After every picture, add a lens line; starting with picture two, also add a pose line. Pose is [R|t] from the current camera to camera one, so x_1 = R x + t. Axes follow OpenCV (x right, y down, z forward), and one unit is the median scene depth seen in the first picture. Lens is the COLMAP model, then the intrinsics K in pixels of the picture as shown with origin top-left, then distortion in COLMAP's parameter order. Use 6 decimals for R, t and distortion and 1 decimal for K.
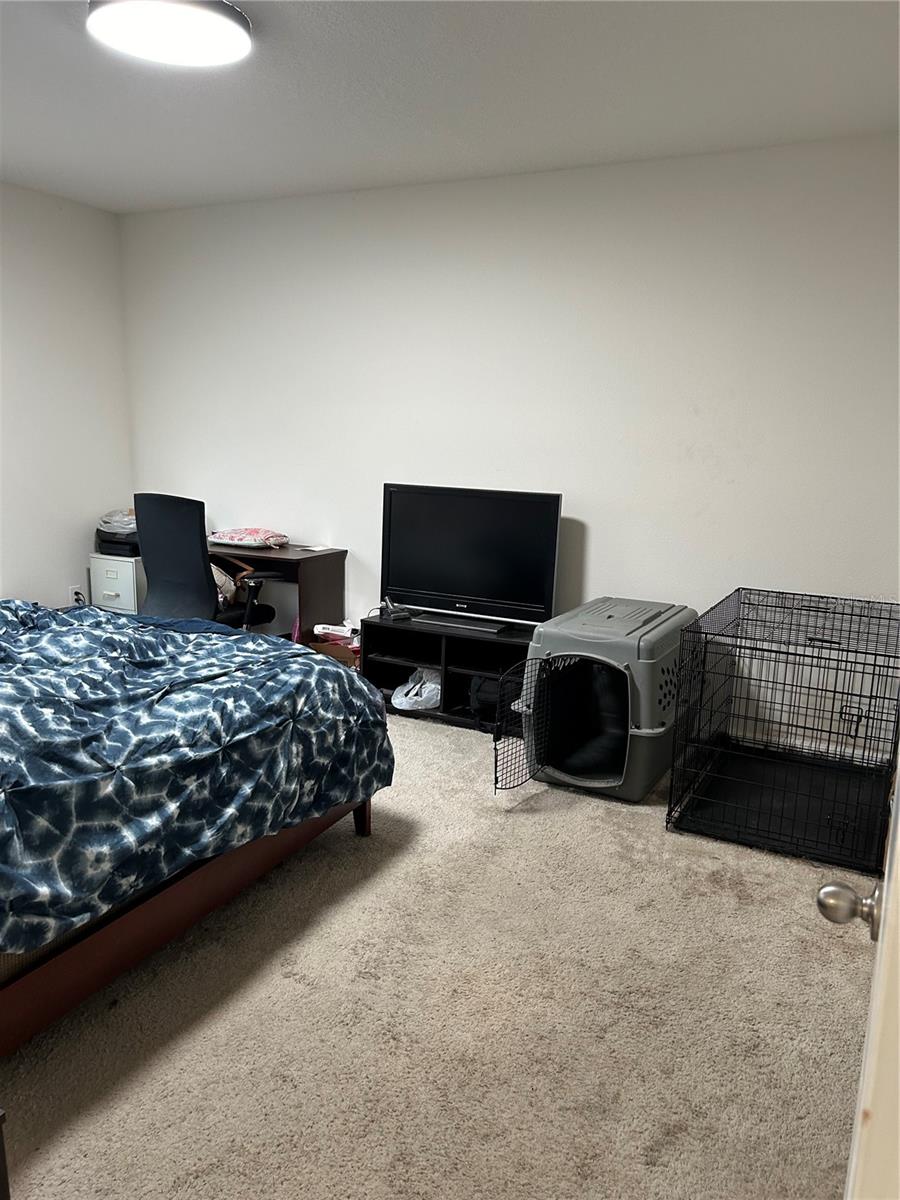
lens RADIAL K [[911.5, 0, 438.4], [0, 911.5, 588.9], [0, 0, 1]] dist [0.047817, -0.062904]
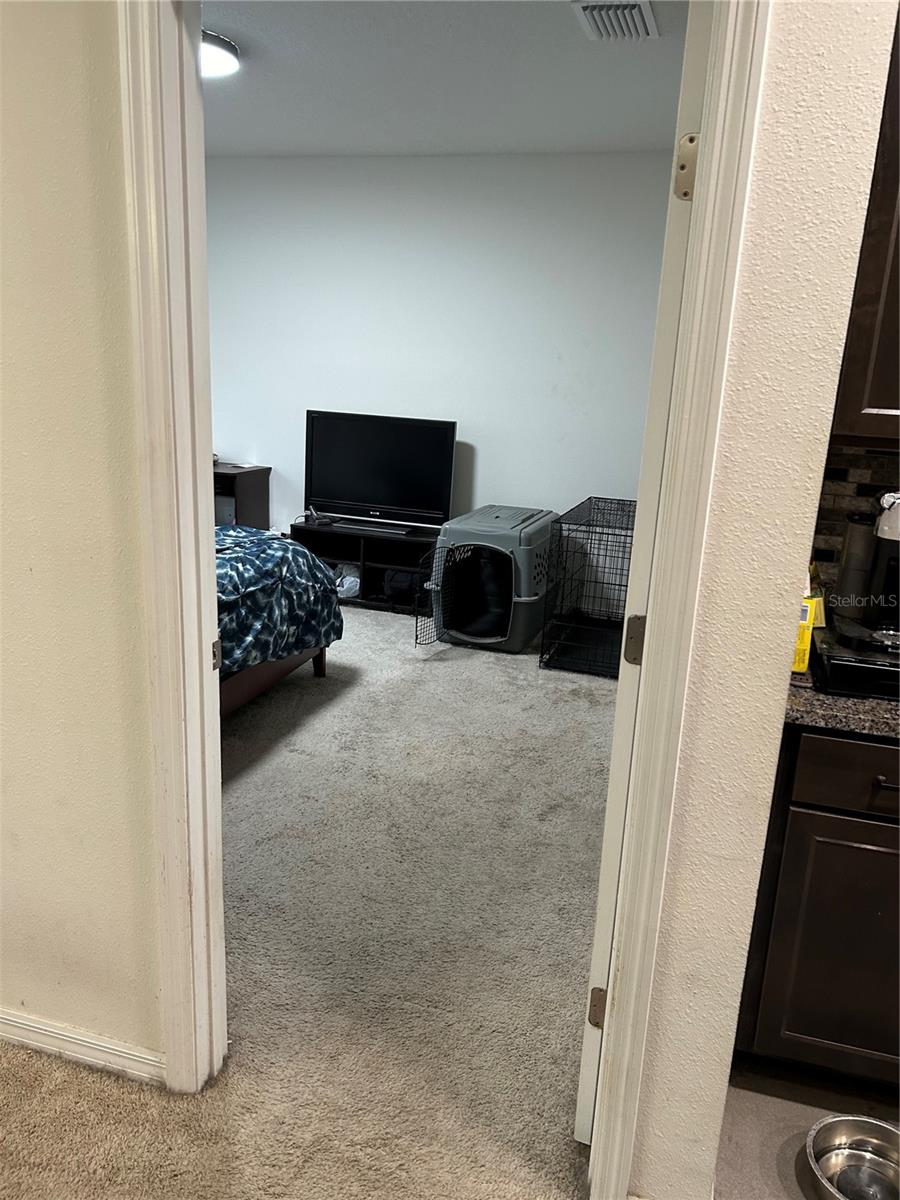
lens RADIAL K [[911.5, 0, 452.6], [0, 911.5, 606.1], [0, 0, 1]] dist [0.047817, -0.062904]
pose [[0.984639, -0.017378, 0.173737, -0.124390], [0.002493, 0.996333, 0.085525, 0.054835], [-0.174586, -0.083778, 0.981071, -0.336594]]
